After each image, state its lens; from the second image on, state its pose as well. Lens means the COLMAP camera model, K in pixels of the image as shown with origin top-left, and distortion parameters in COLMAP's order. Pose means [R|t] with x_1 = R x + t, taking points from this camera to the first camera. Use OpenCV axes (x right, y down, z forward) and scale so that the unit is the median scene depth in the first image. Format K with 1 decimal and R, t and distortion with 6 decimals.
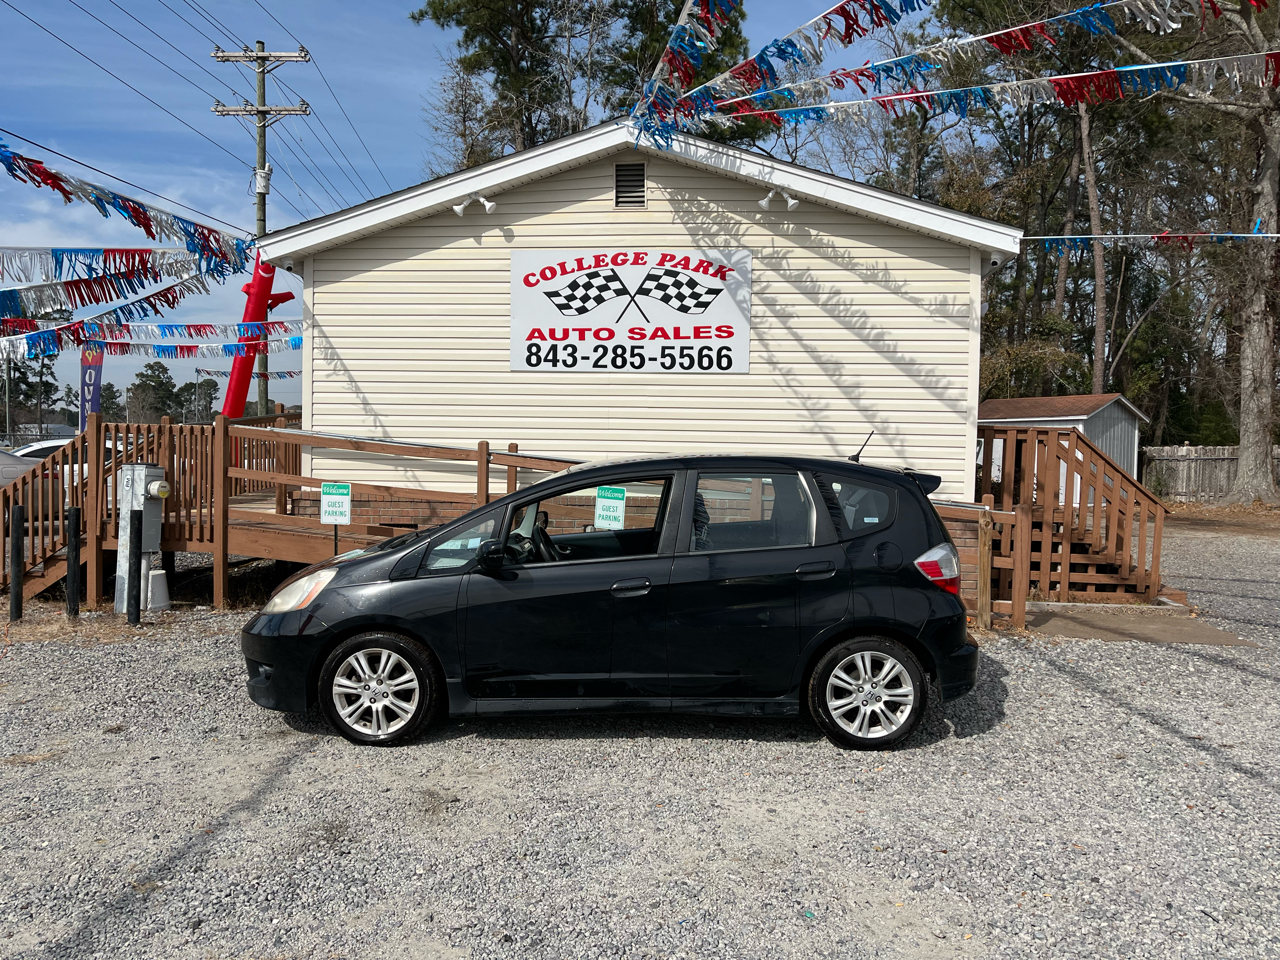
lens RADIAL K [[958.9, 0, 647.4], [0, 958.9, 482.6], [0, 0, 1]] dist [0.060220, -0.083798]
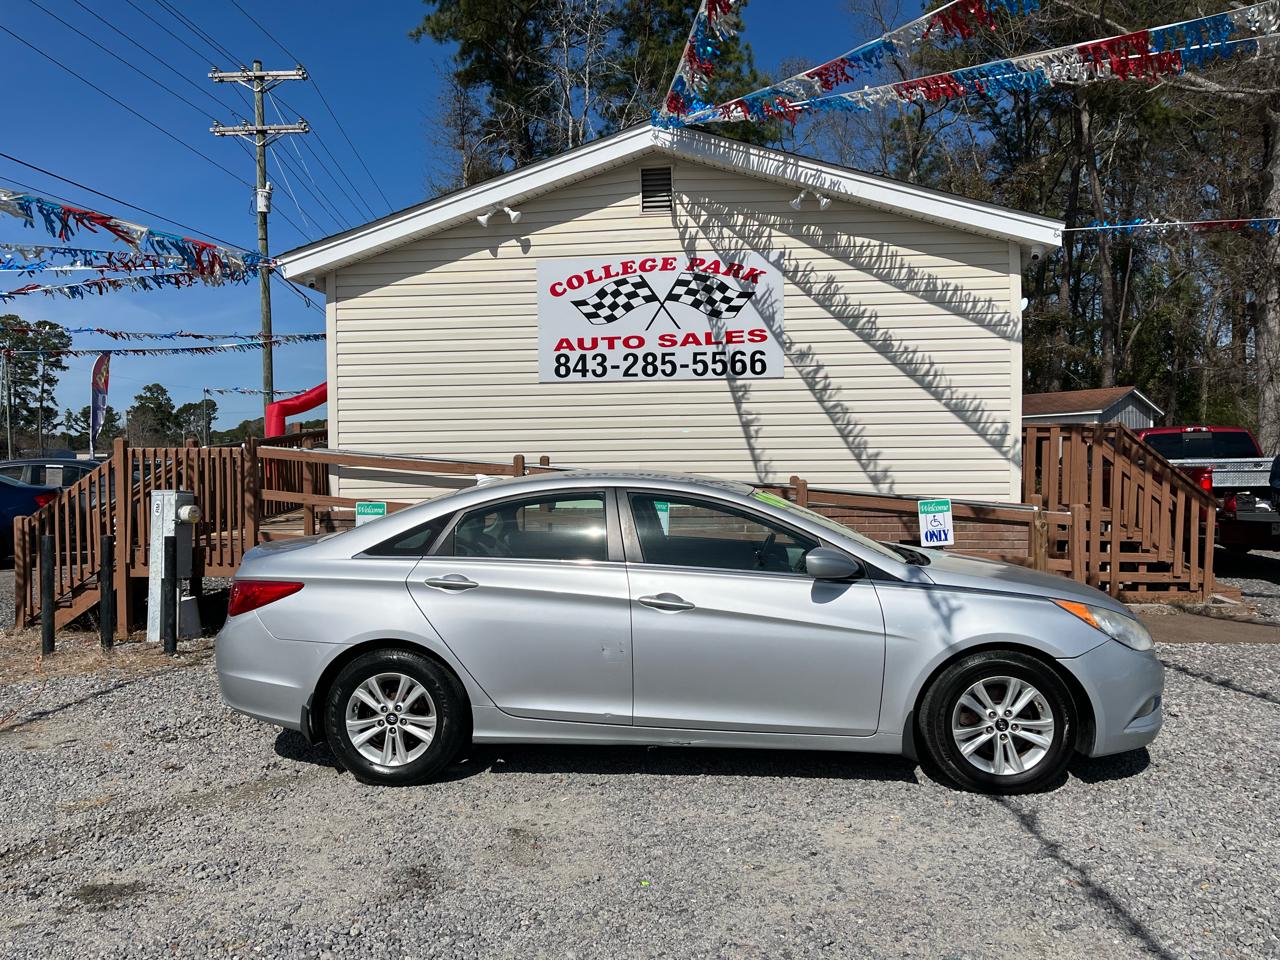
lens RADIAL K [[958.9, 0, 636.9], [0, 958.9, 478.2], [0, 0, 1]] dist [0.060220, -0.083798]
pose [[0.999538, -0.029189, -0.008484, -0.037862], [0.029085, 0.999503, -0.012194, -0.003732], [0.008835, 0.011942, 0.999890, 0.022558]]
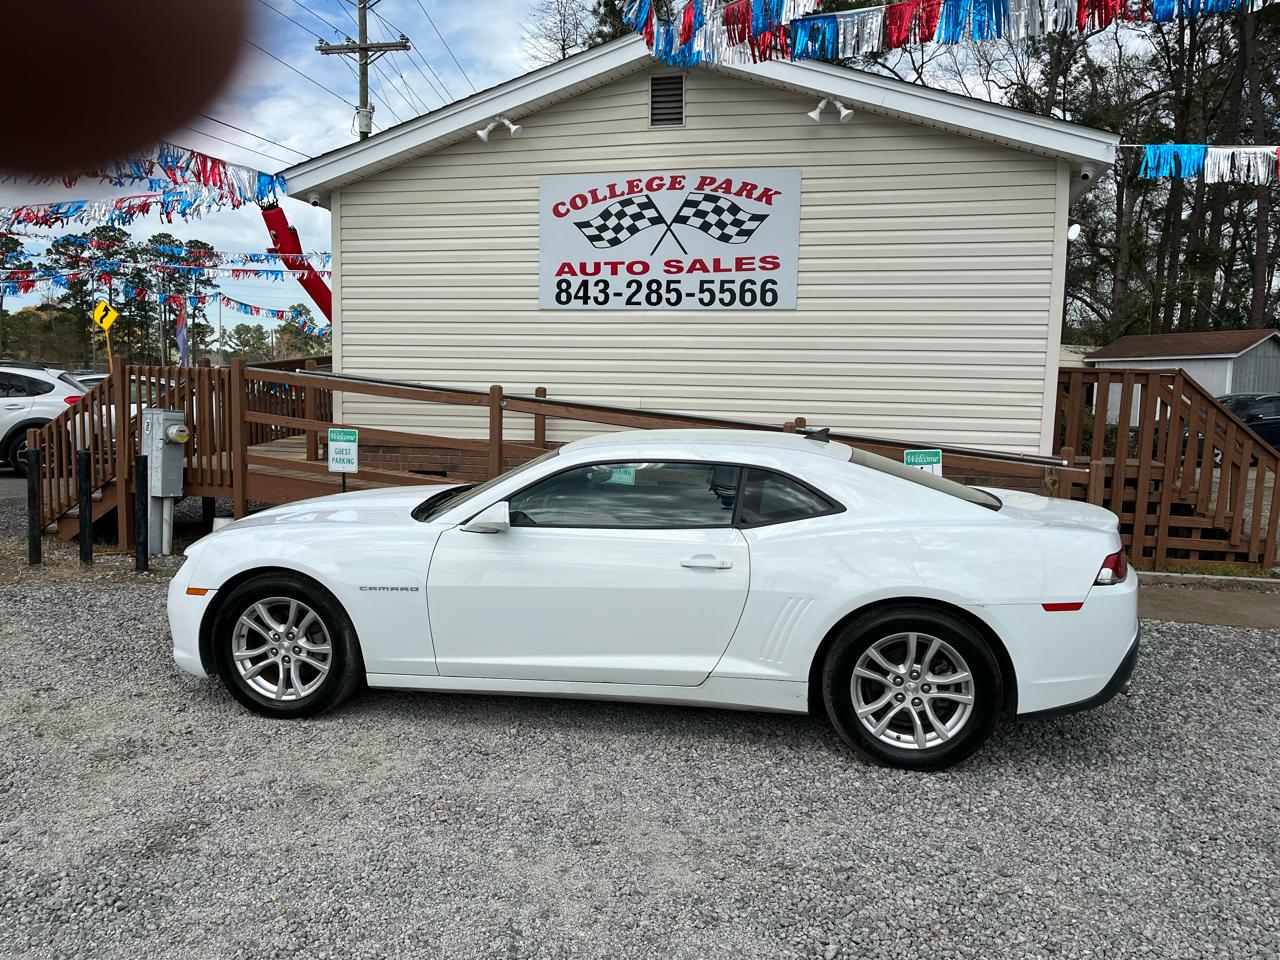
lens RADIAL K [[958.9, 0, 639.8], [0, 958.9, 485.9], [0, 0, 1]] dist [0.060220, -0.083798]
pose [[0.990626, 0.016373, -0.135620, 0.084884], [-0.007358, 0.997746, 0.066705, -0.007912], [0.136406, -0.065082, 0.988513, 0.078177]]
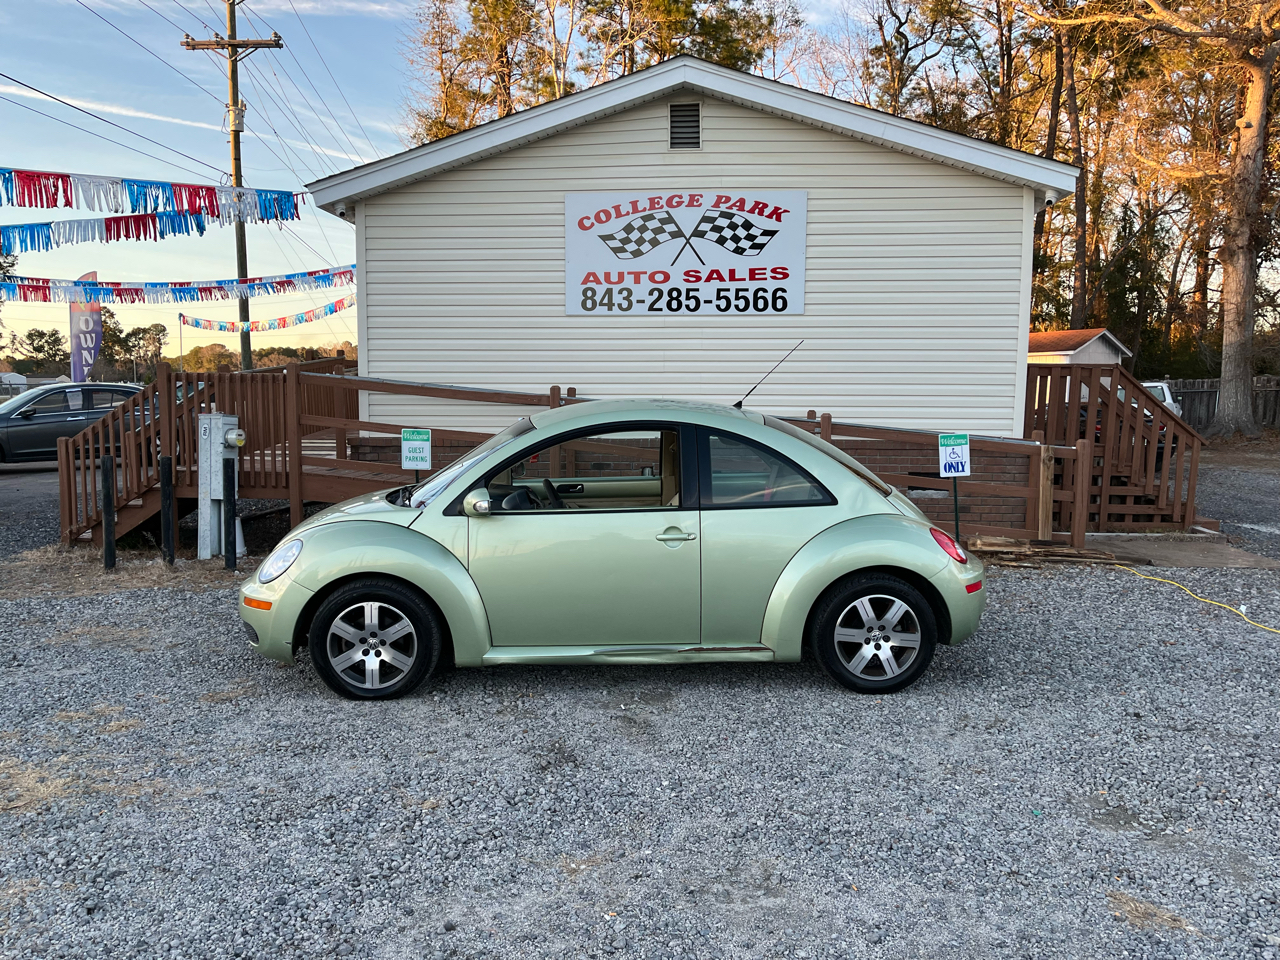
lens RADIAL K [[958.9, 0, 632.2], [0, 958.9, 488.3], [0, 0, 1]] dist [0.060220, -0.083798]
pose [[0.999478, -0.016657, 0.027689, -0.105588], [0.014754, 0.997607, 0.067543, -0.001933], [-0.028748, -0.067099, 0.997332, -0.021752]]
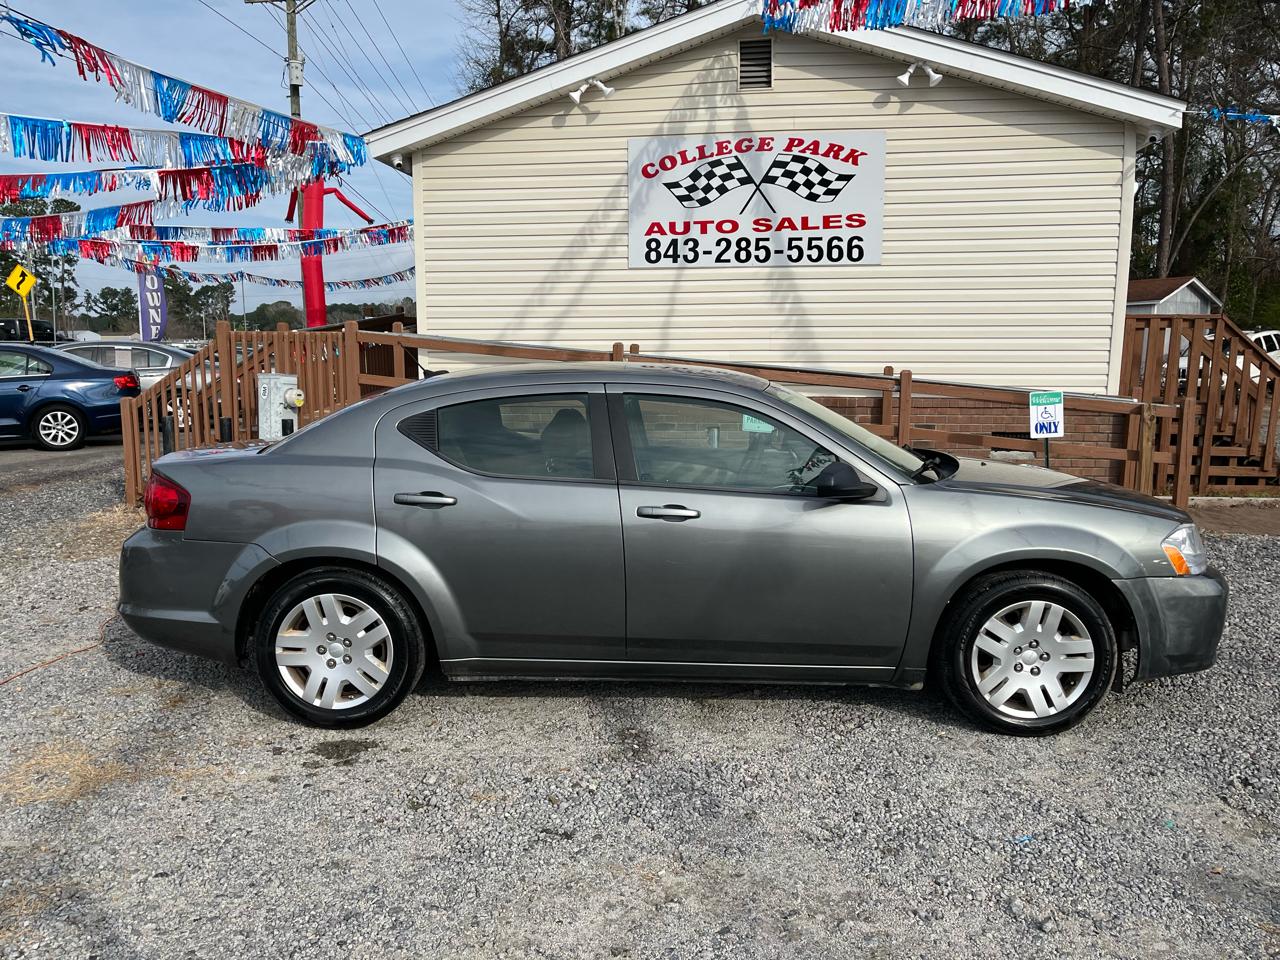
lens RADIAL K [[958.9, 0, 630.6], [0, 958.9, 482.7], [0, 0, 1]] dist [0.060220, -0.083798]
pose [[0.999298, -0.014688, -0.034467, -0.112469], [0.018311, 0.994063, 0.107250, -0.005220], [0.032687, -0.107806, 0.993634, 0.013195]]
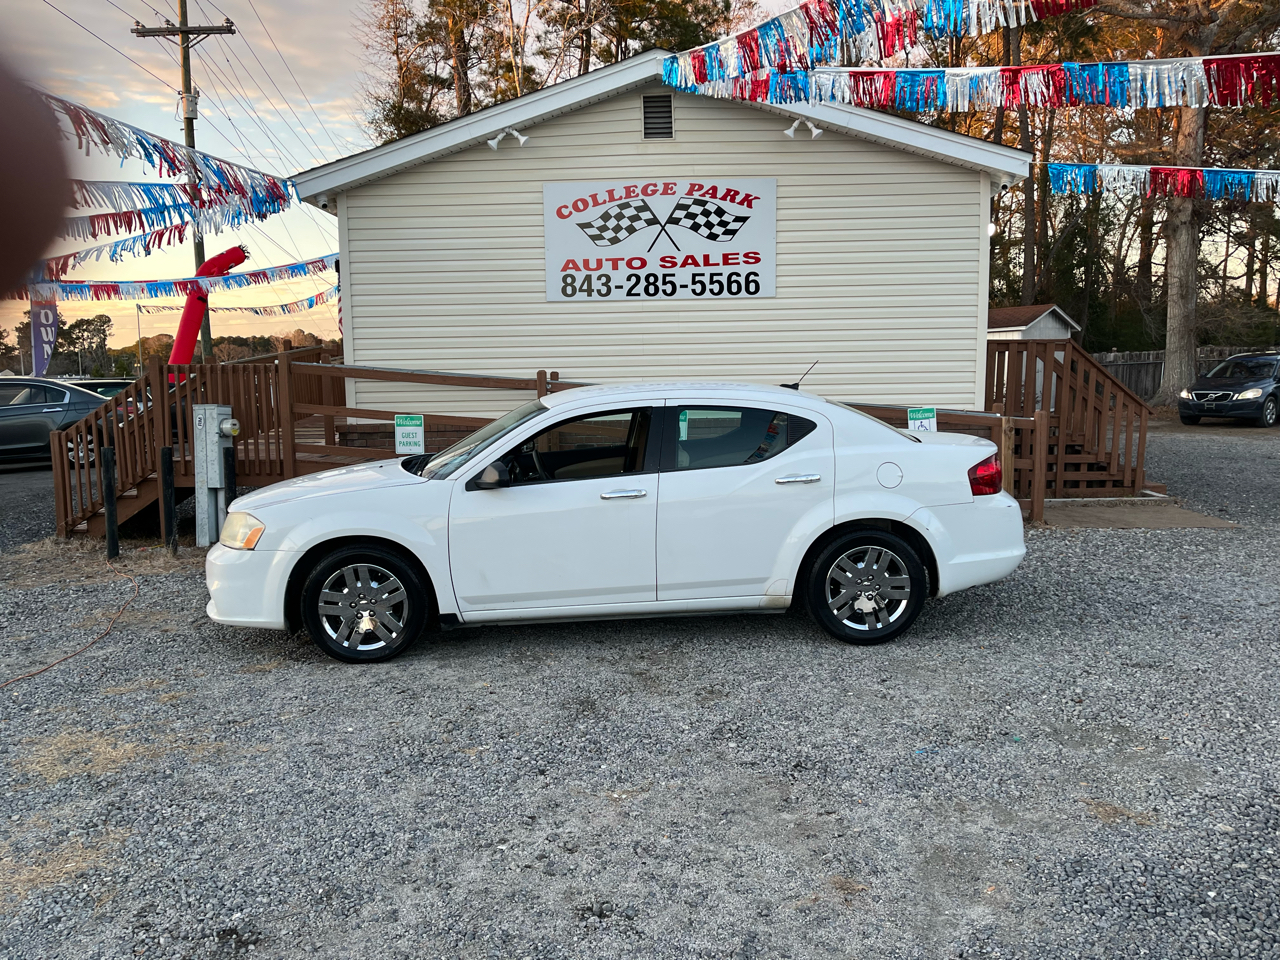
lens RADIAL K [[958.9, 0, 633.9], [0, 958.9, 486.5], [0, 0, 1]] dist [0.060220, -0.083798]
pose [[0.996640, -0.042355, 0.070111, -0.131981], [0.036360, 0.995745, 0.084680, -0.001395], [-0.073399, -0.081846, 0.993939, -0.060688]]
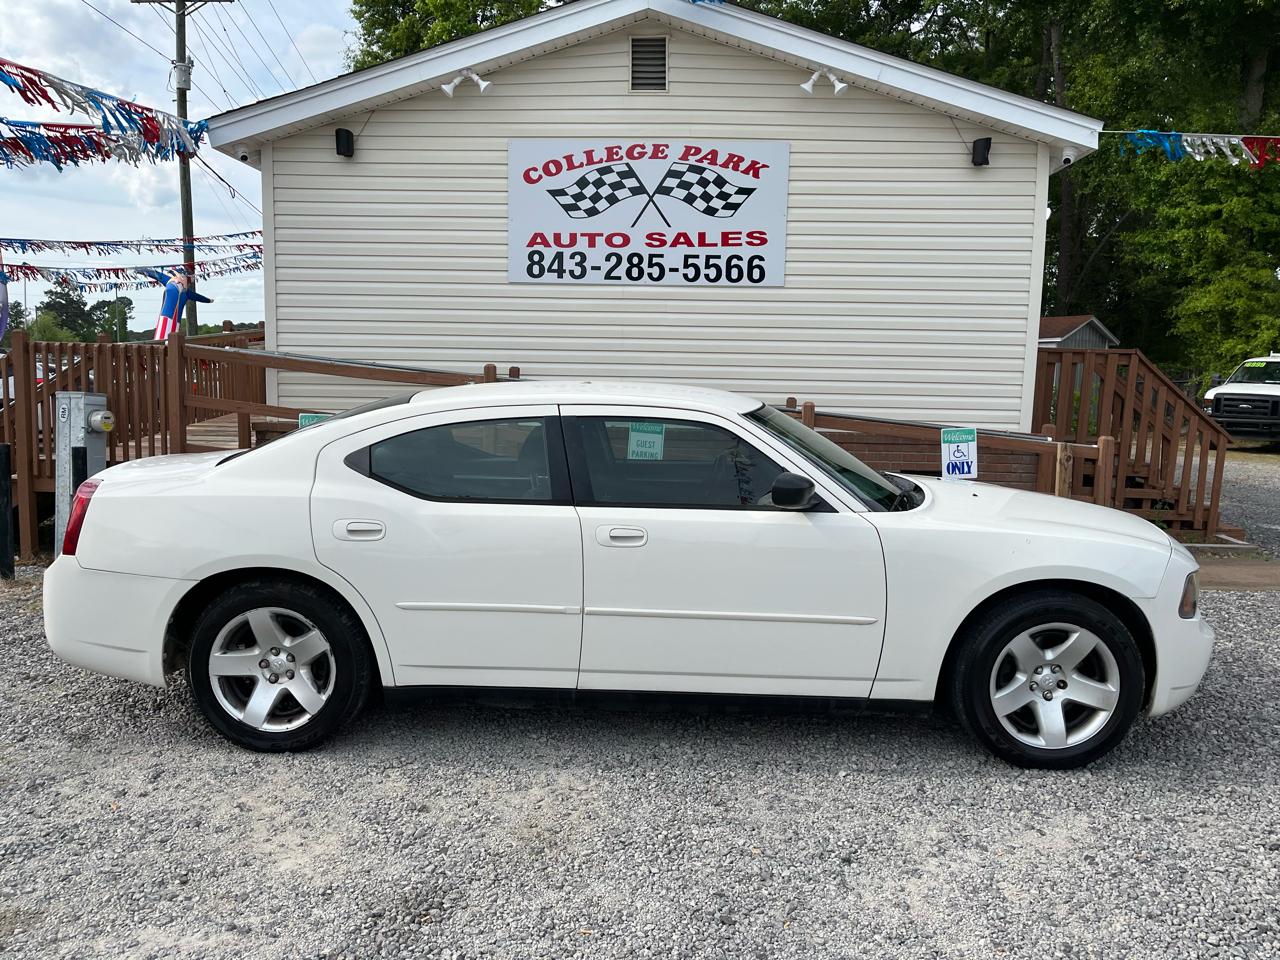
lens RADIAL K [[958.9, 0, 639.7], [0, 958.9, 481.0], [0, 0, 1]] dist [0.060220, -0.083798]
pose [[0.998186, -0.005727, 0.059928, -0.078978], [0.001031, 0.996945, 0.078099, -0.005344], [-0.060192, -0.077896, 0.995143, 0.115265]]
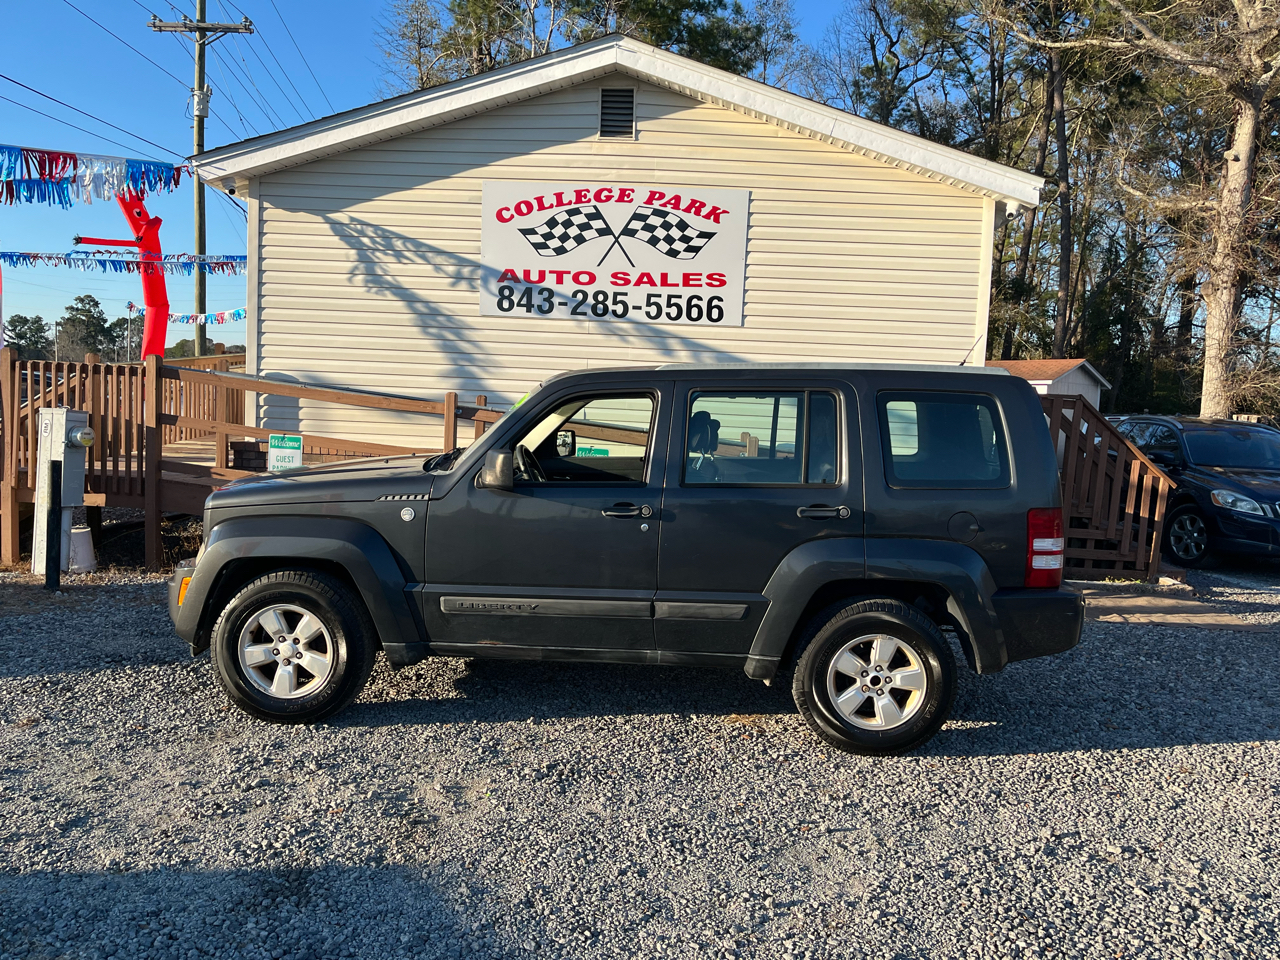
lens RADIAL K [[958.9, 0, 643.9], [0, 958.9, 486.1], [0, 0, 1]] dist [0.060220, -0.083798]
pose [[0.998381, 0.023318, 0.051886, -0.031439], [-0.026046, 0.998279, 0.052547, -0.006819], [-0.050572, -0.053814, 0.997270, 0.075697]]
